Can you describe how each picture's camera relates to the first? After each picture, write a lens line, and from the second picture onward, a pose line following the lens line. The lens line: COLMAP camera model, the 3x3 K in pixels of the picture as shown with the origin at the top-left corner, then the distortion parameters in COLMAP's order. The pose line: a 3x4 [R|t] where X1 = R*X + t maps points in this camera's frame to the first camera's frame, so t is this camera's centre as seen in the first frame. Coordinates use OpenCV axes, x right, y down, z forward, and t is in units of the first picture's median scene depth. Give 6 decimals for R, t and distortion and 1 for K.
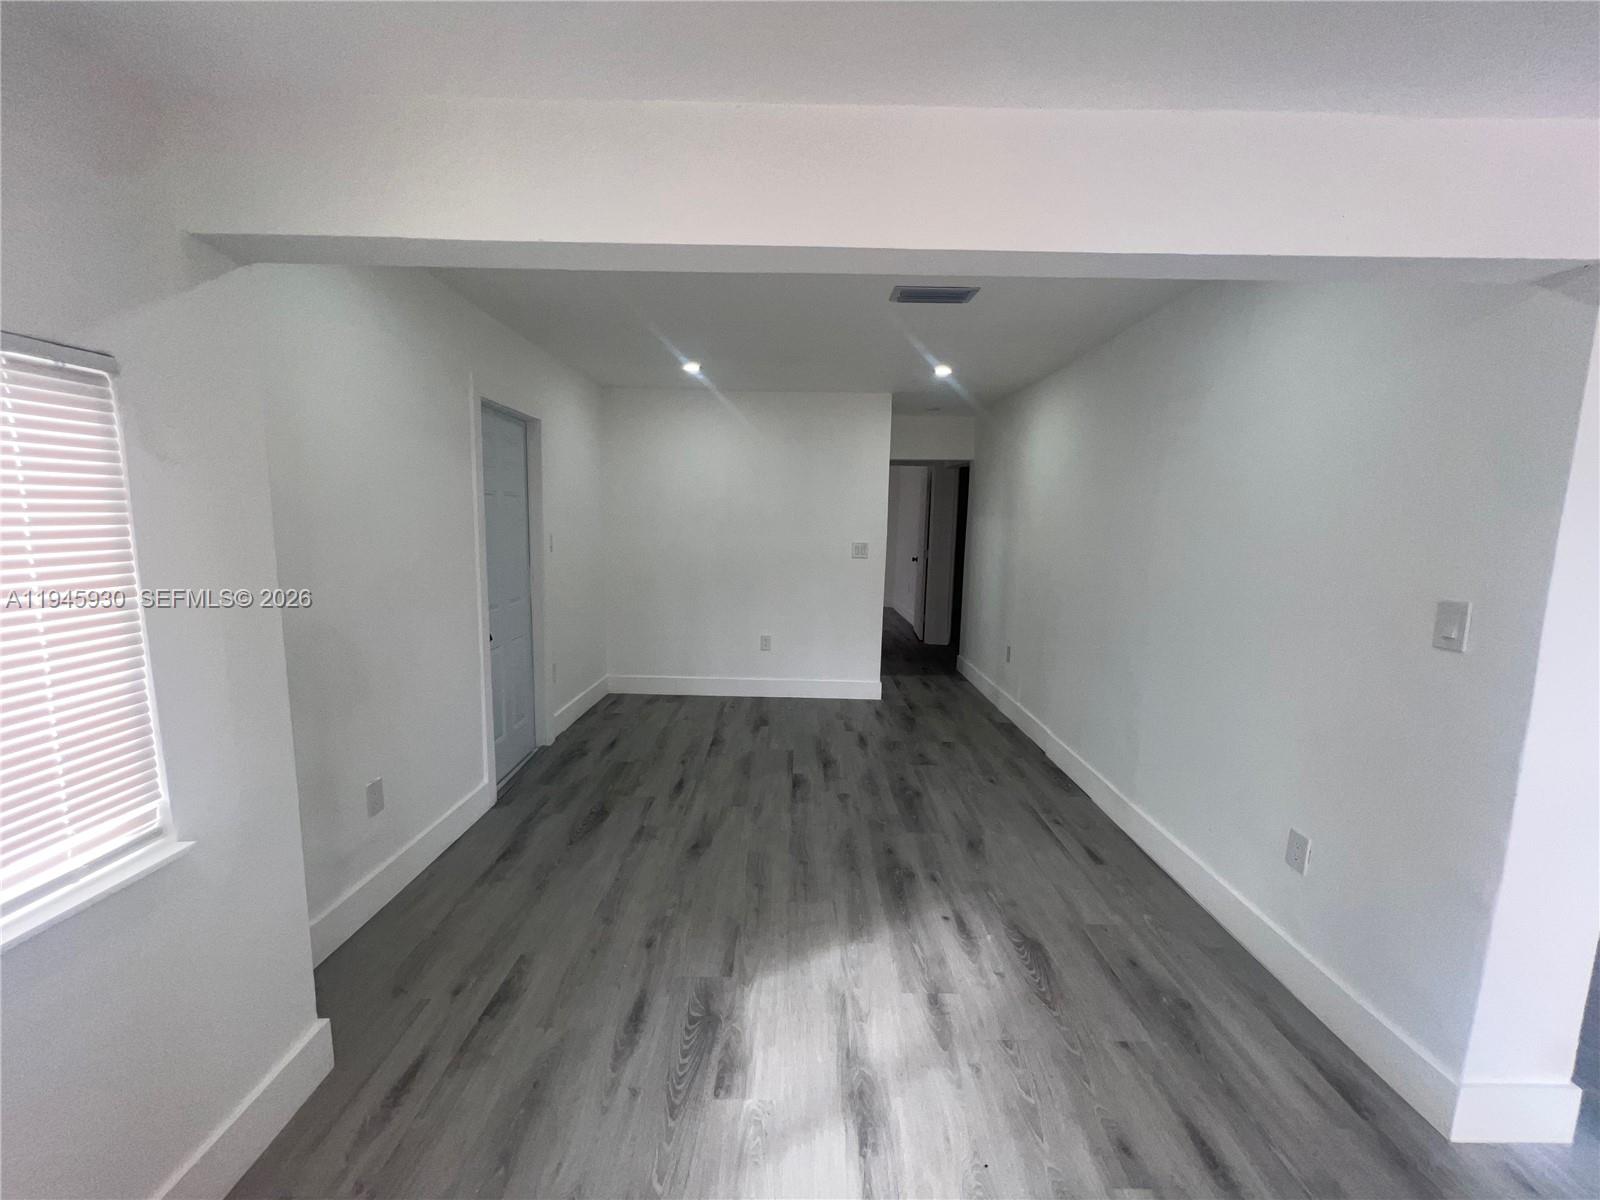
lens RADIAL K [[634.5, 0, 800.0], [0, 634.5, 600.0], [0, 0, 1]] dist [-0.003170, -0.000403]
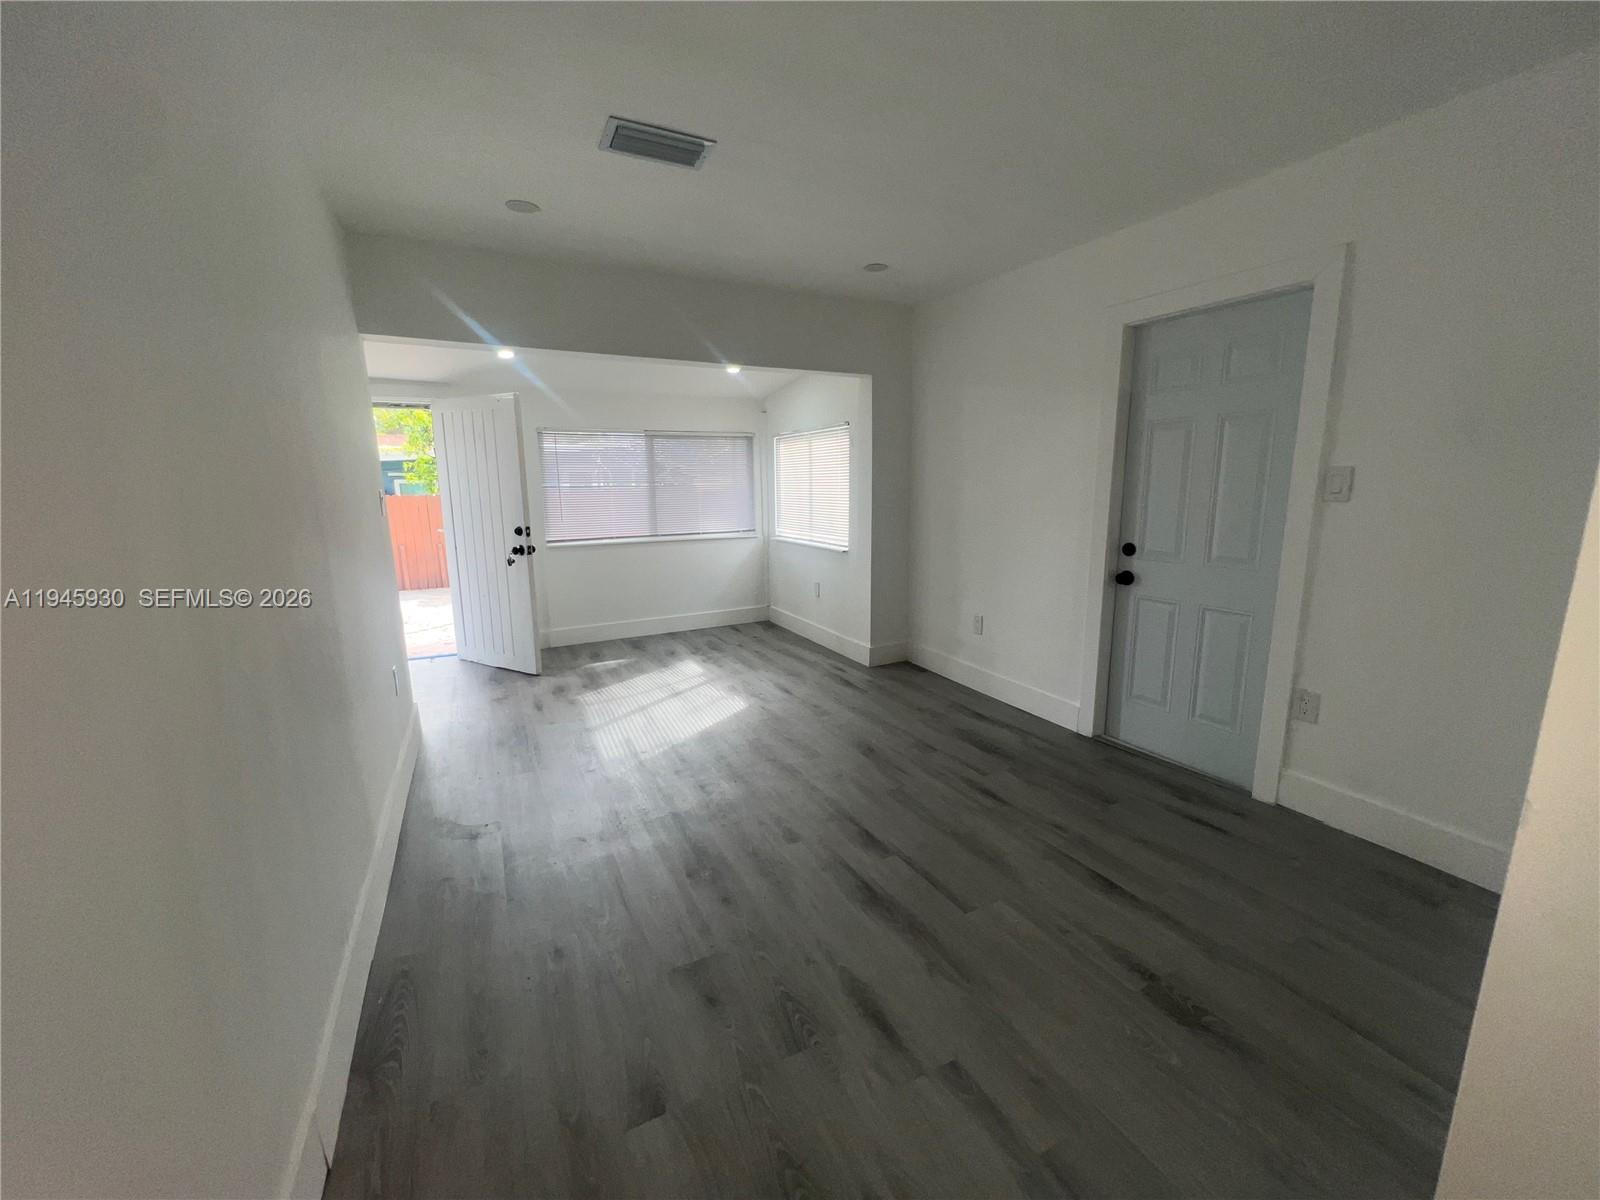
lens RADIAL K [[634.5, 0, 800.0], [0, 634.5, 600.0], [0, 0, 1]] dist [-0.003170, -0.000403]
pose [[-0.891318, 0.072209, -0.447592, 0.347493], [-0.066017, 0.956043, 0.285700, -0.141603], [0.448547, 0.284198, -0.847371, 1.479597]]
